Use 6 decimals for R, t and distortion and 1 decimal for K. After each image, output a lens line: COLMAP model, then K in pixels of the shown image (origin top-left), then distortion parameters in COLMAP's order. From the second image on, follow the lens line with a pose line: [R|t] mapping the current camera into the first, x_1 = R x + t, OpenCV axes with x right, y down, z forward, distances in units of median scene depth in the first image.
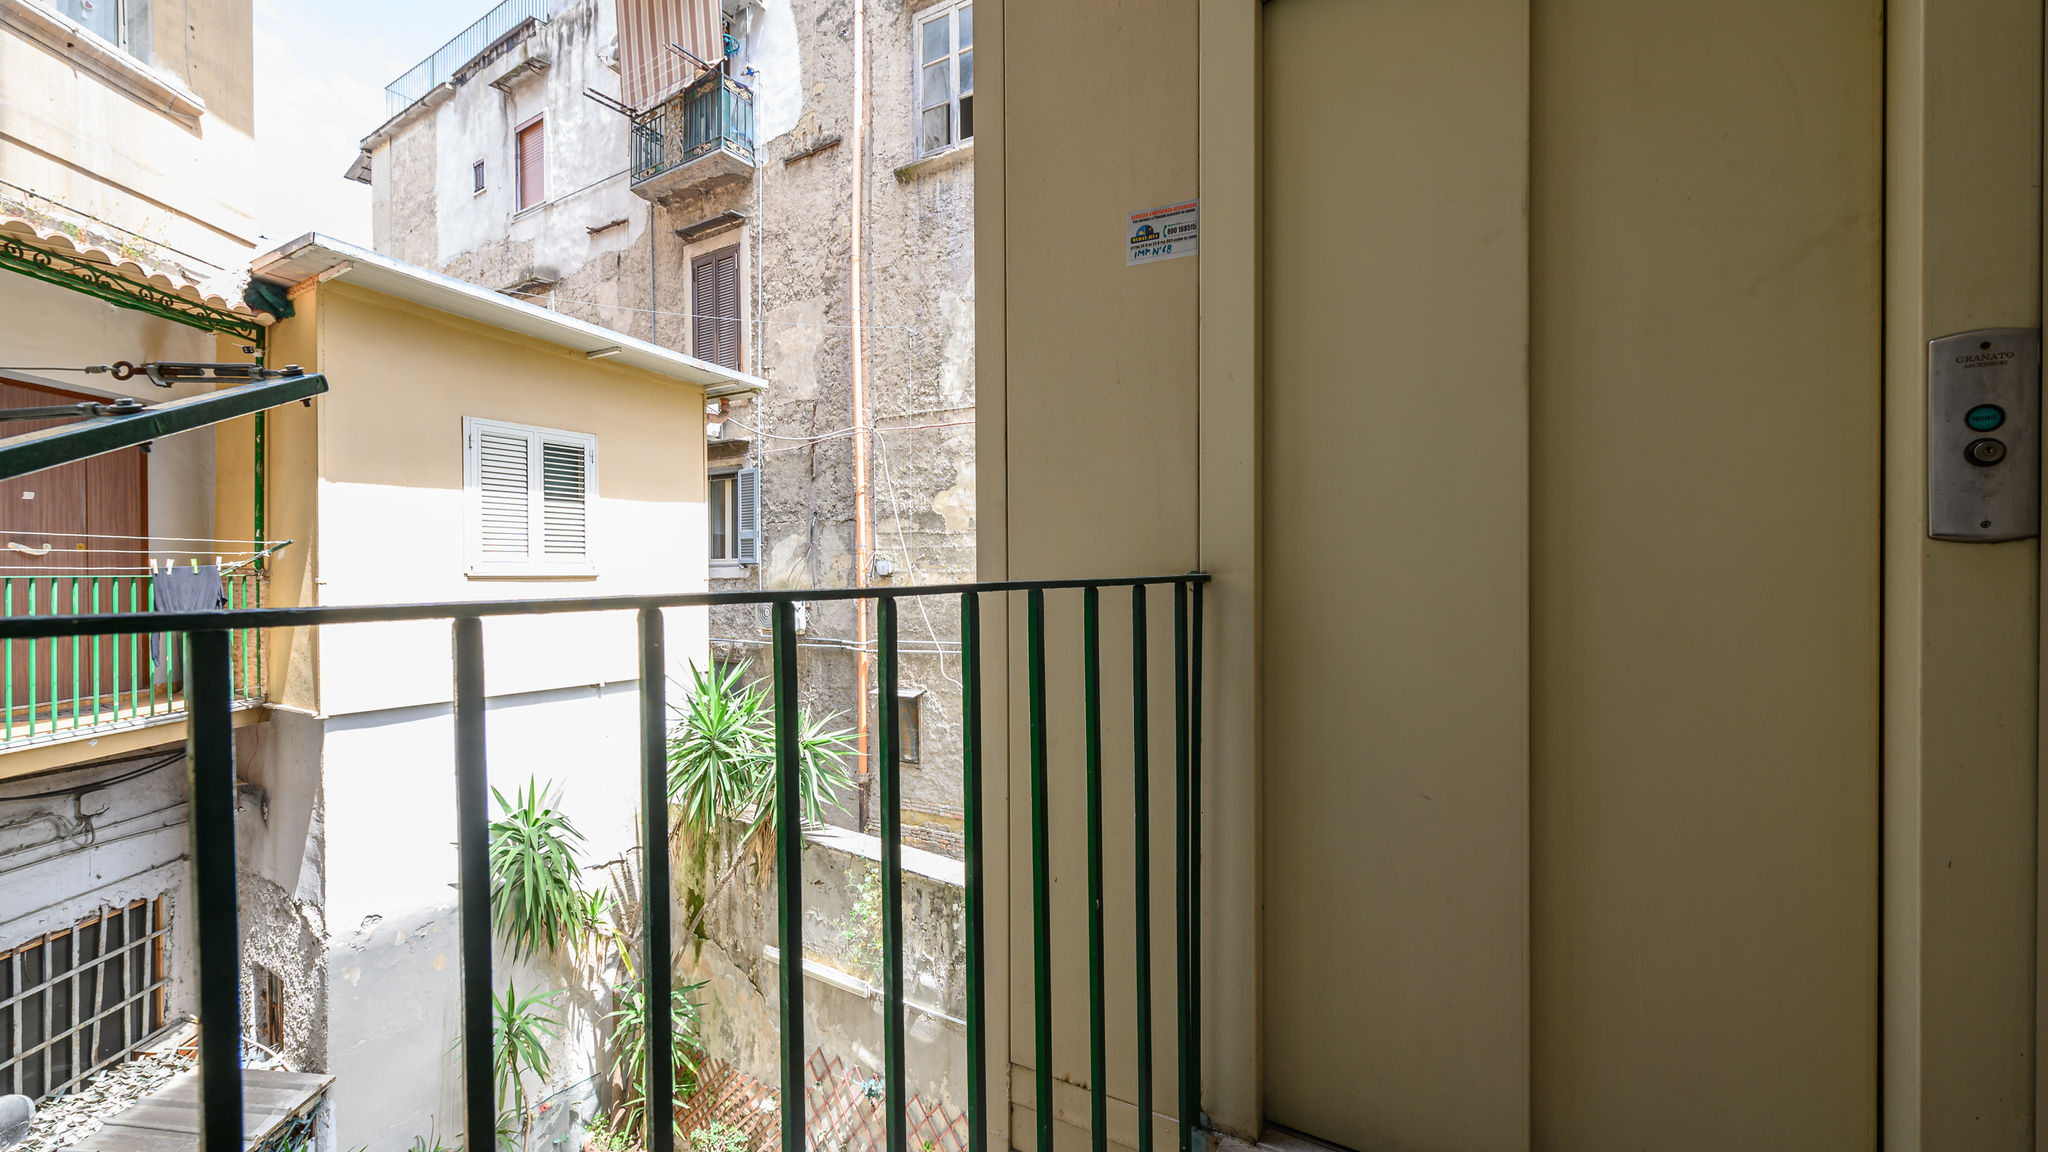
lens RADIAL K [[681.1, 0, 1028.0], [0, 681.1, 574.6], [0, 0, 1]] dist [-0.002199, -0.000480]
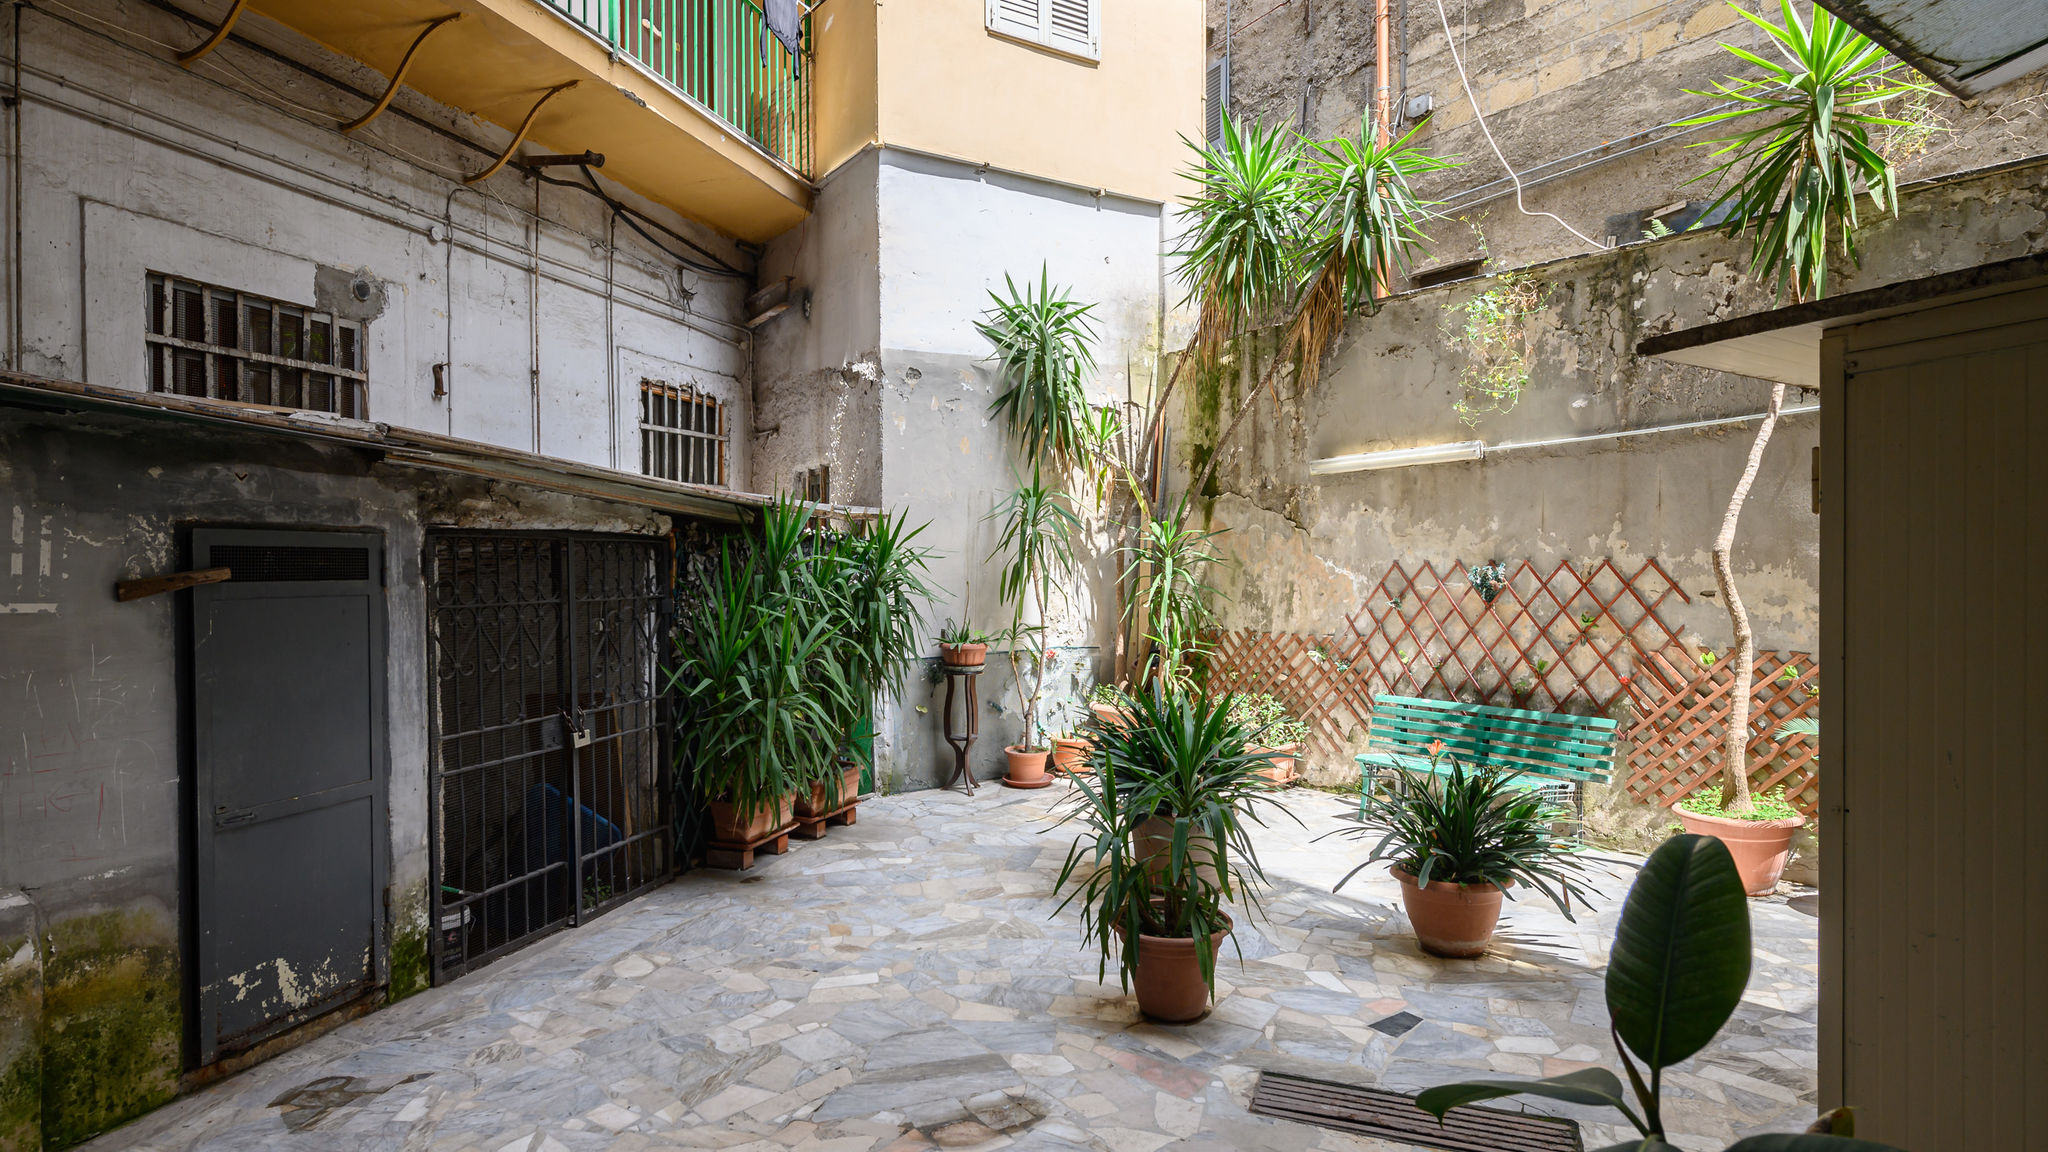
lens RADIAL K [[976.4, 0, 1019.7], [0, 976.4, 573.5], [0, 0, 1]] dist [0.003435, 0.000200]
pose [[0.904865, 0.009753, -0.425586, -0.209128], [-0.007885, 0.999950, 0.006150, 0.661915], [0.425625, -0.002210, 0.904897, -0.149482]]
